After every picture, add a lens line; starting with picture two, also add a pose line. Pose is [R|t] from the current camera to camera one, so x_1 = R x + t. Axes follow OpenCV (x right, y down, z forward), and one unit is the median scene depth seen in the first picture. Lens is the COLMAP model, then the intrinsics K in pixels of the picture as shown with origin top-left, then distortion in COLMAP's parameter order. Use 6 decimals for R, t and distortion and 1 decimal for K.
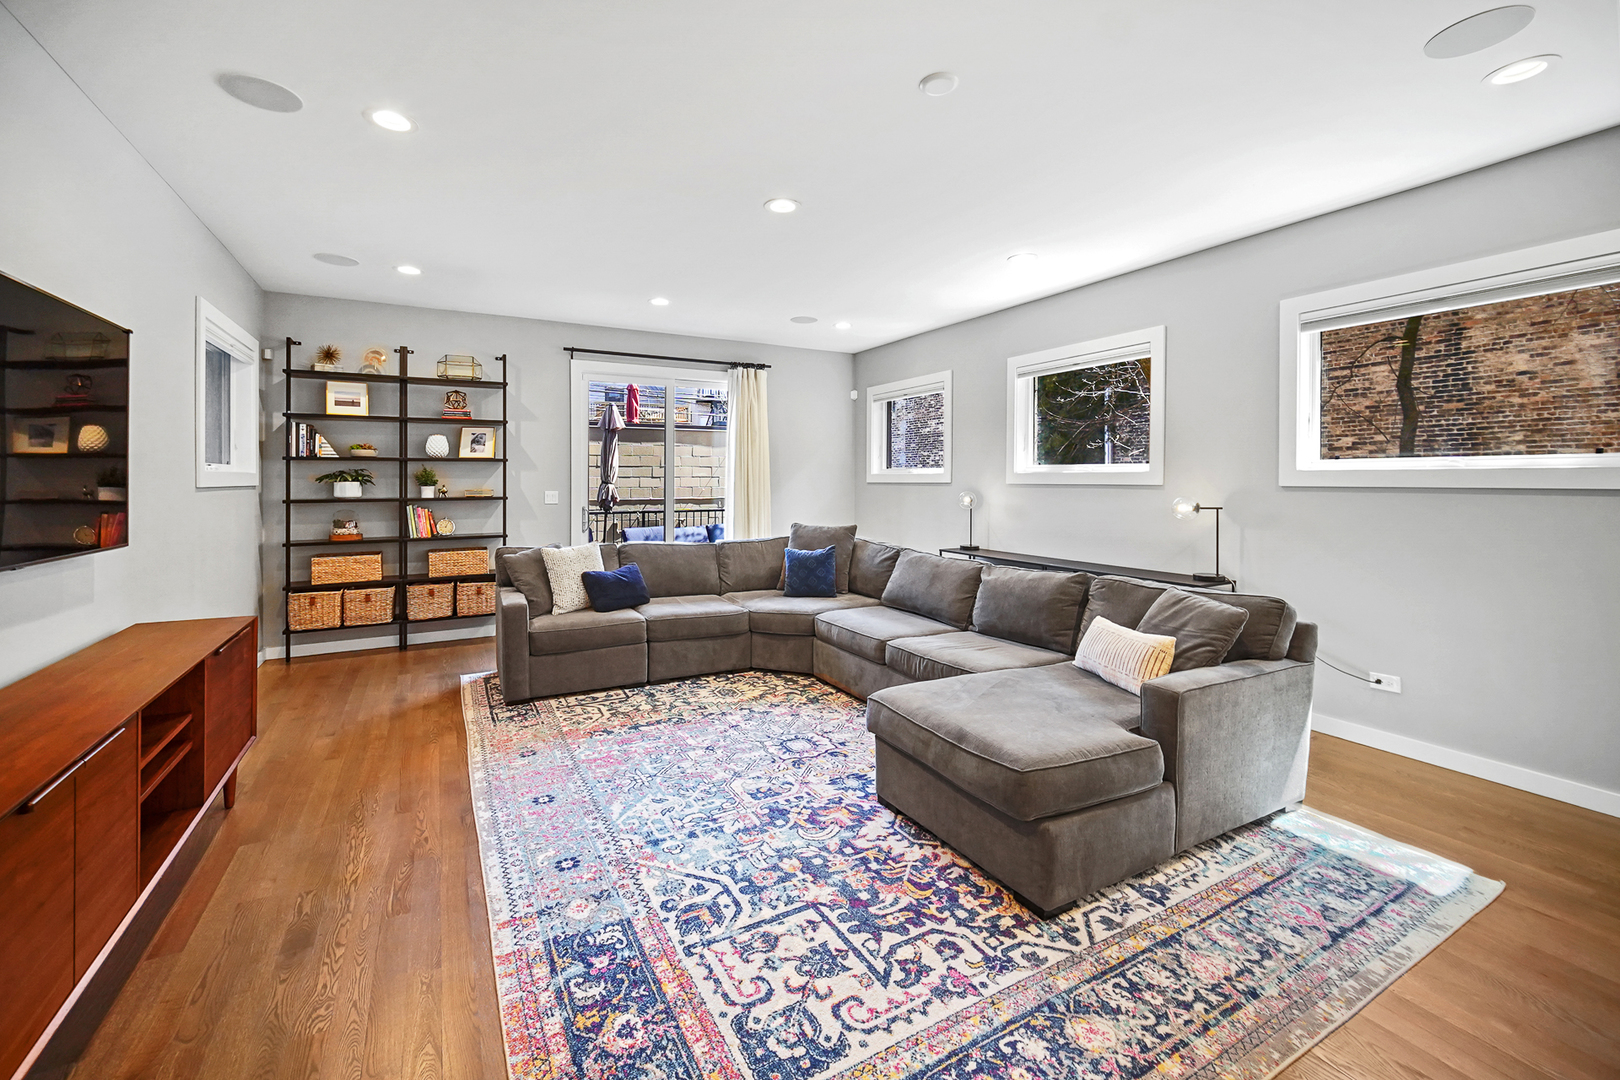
lens RADIAL K [[667.8, 0, 802.4], [0, 667.8, 479.9], [0, 0, 1]] dist [-0.001233, 0.001279]
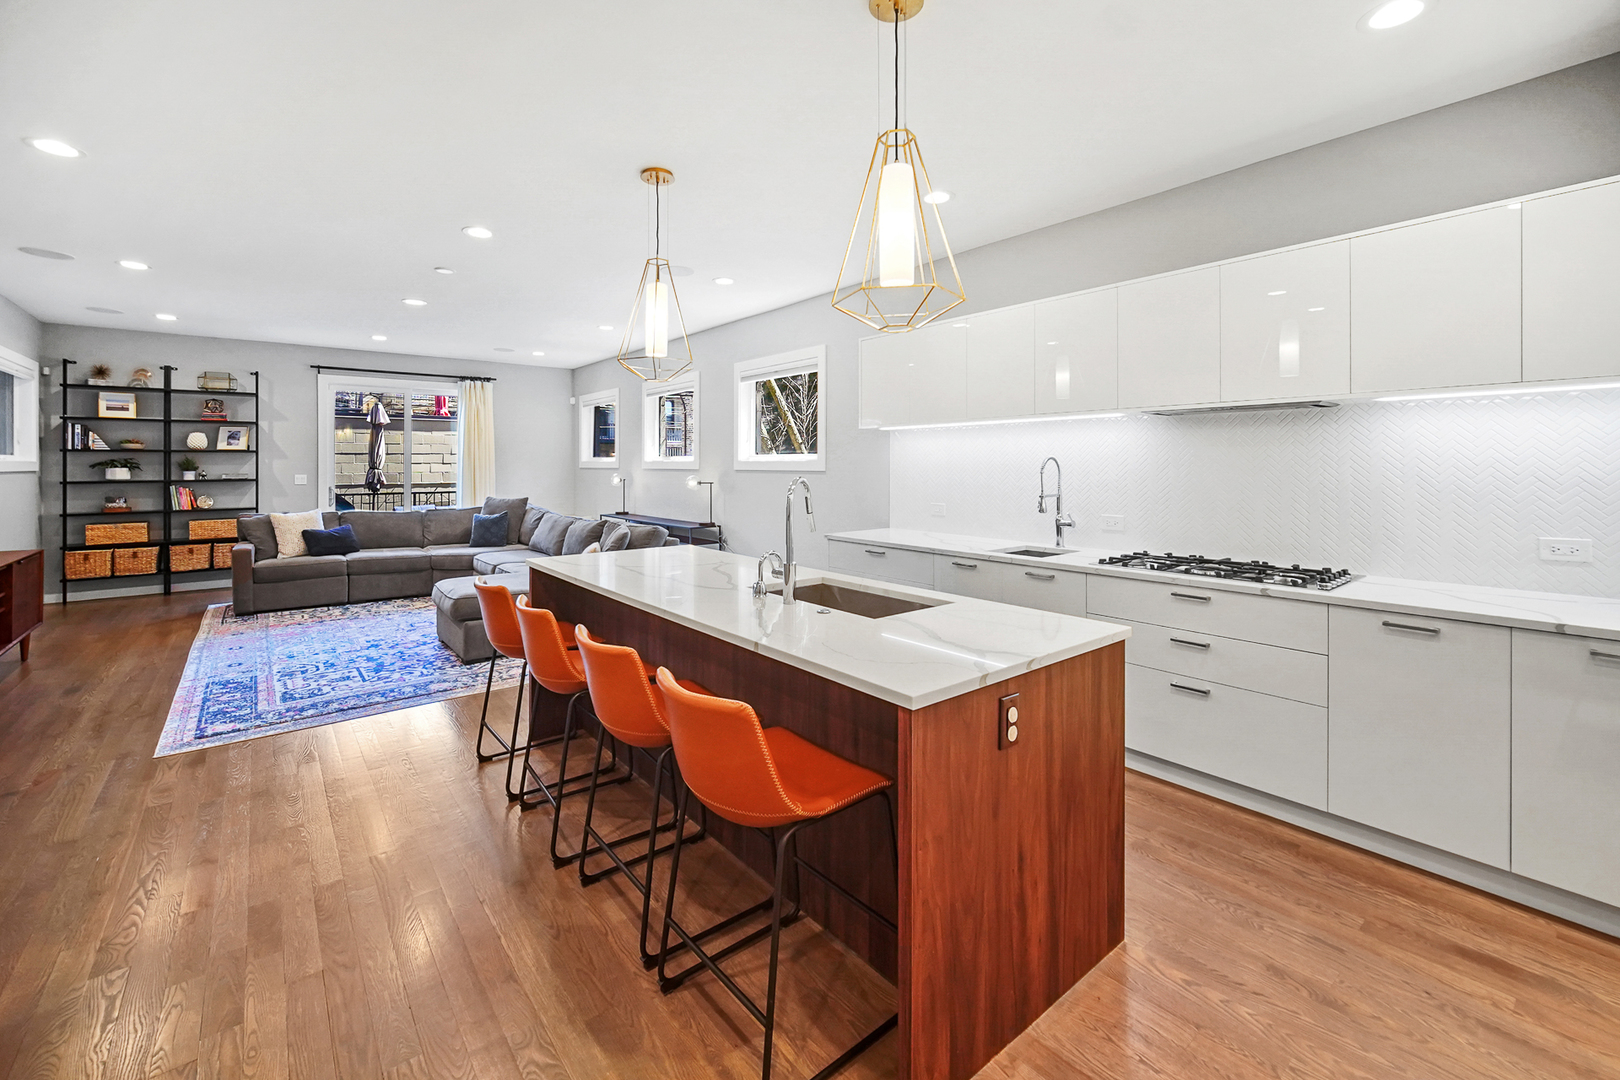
lens RADIAL K [[667.8, 0, 793.1], [0, 667.8, 465.5], [0, 0, 1]] dist [-0.001233, 0.001279]
pose [[0.984979, -0.000930, 0.172673, 0.479312], [0.000823, 0.999999, 0.000692, -0.002158], [-0.172673, -0.000540, 0.984979, -0.626813]]
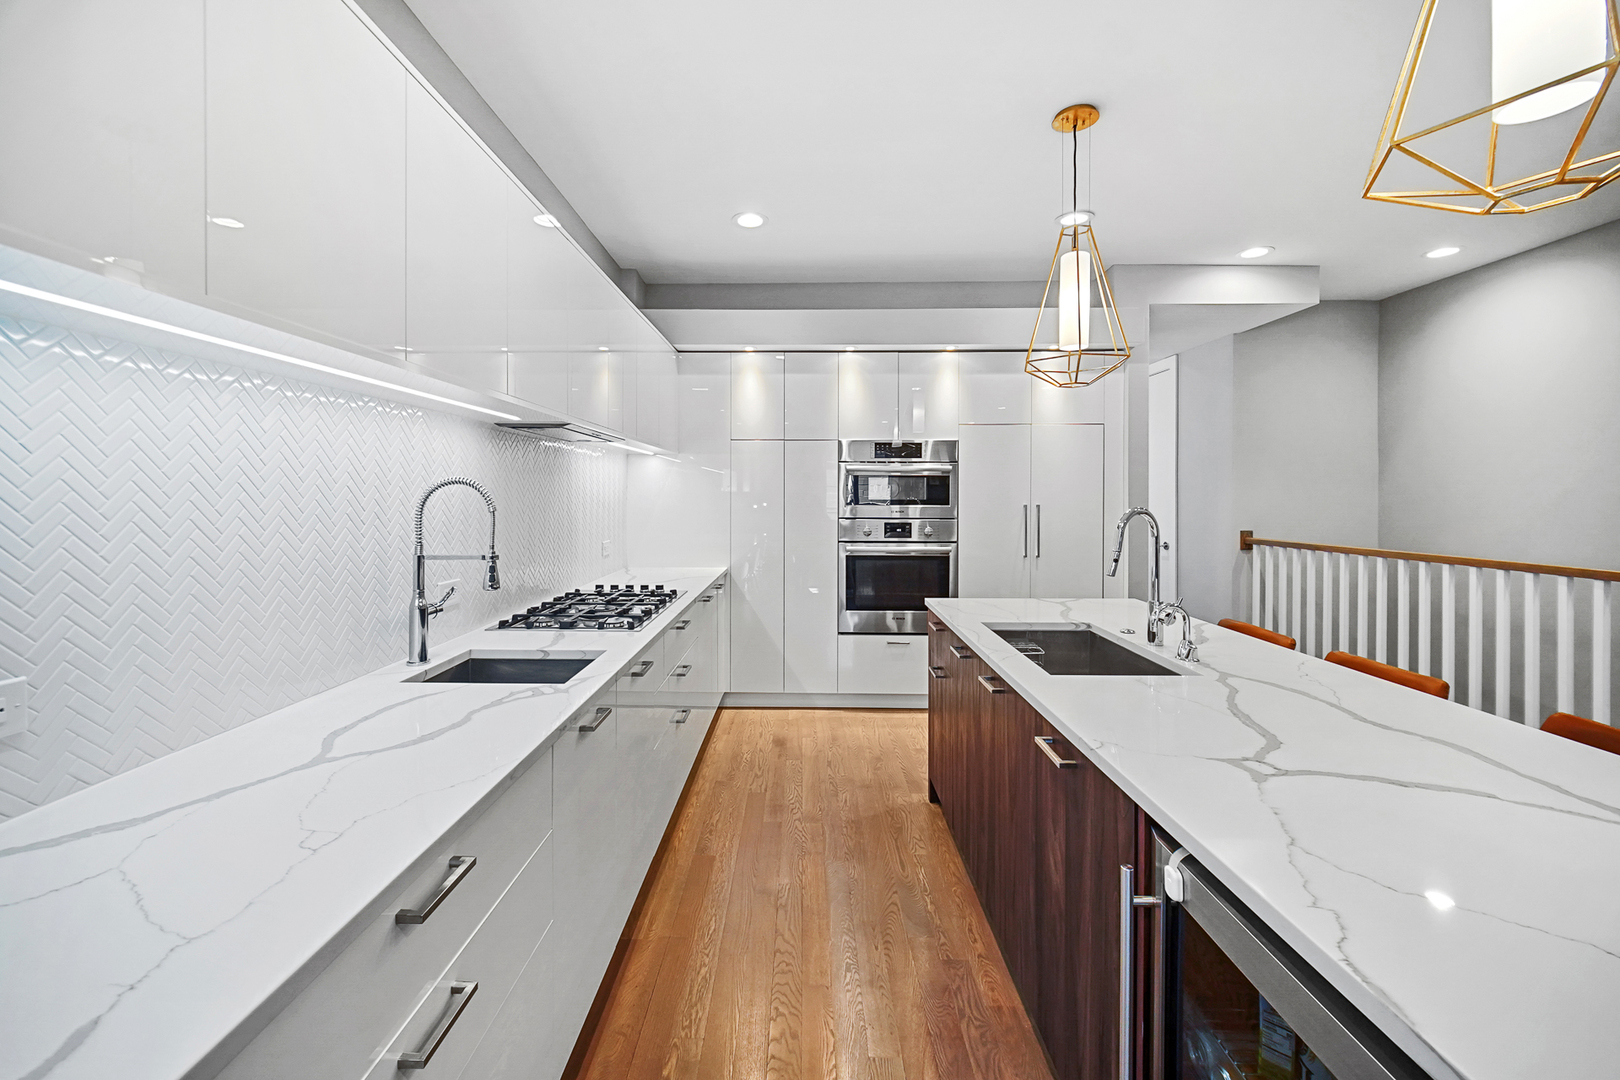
lens RADIAL K [[667.8, 0, 790.8], [0, 667.8, 499.9], [0, 0, 1]] dist [-0.001233, 0.001279]
pose [[-0.870988, -0.004917, 0.491279, 0.559857], [-0.000922, 0.999965, 0.008374, -0.001742], [-0.491303, 0.006841, -0.870962, 0.403031]]
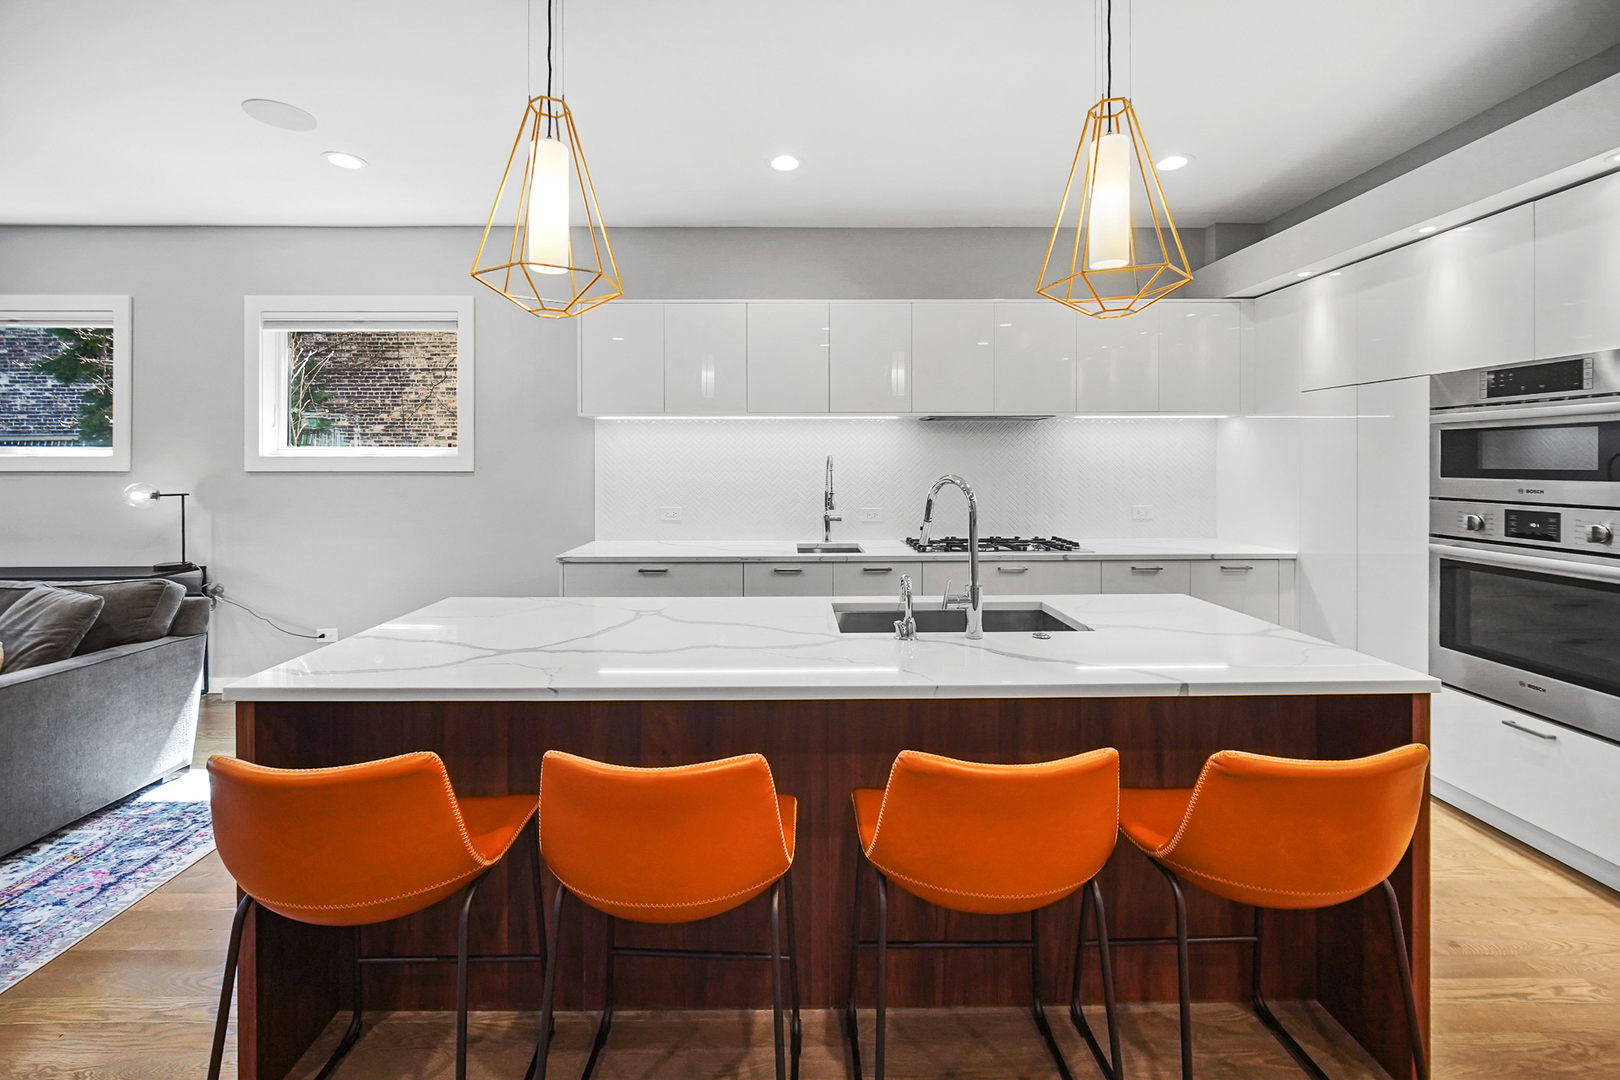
lens RADIAL K [[667.8, 0, 795.5], [0, 667.8, 465.1], [0, 0, 1]] dist [-0.001233, 0.001279]
pose [[0.473066, -0.003084, 0.881021, 0.166587], [0.002152, 0.999995, 0.002345, -0.000576], [-0.881024, 0.000787, 0.473071, -0.223794]]
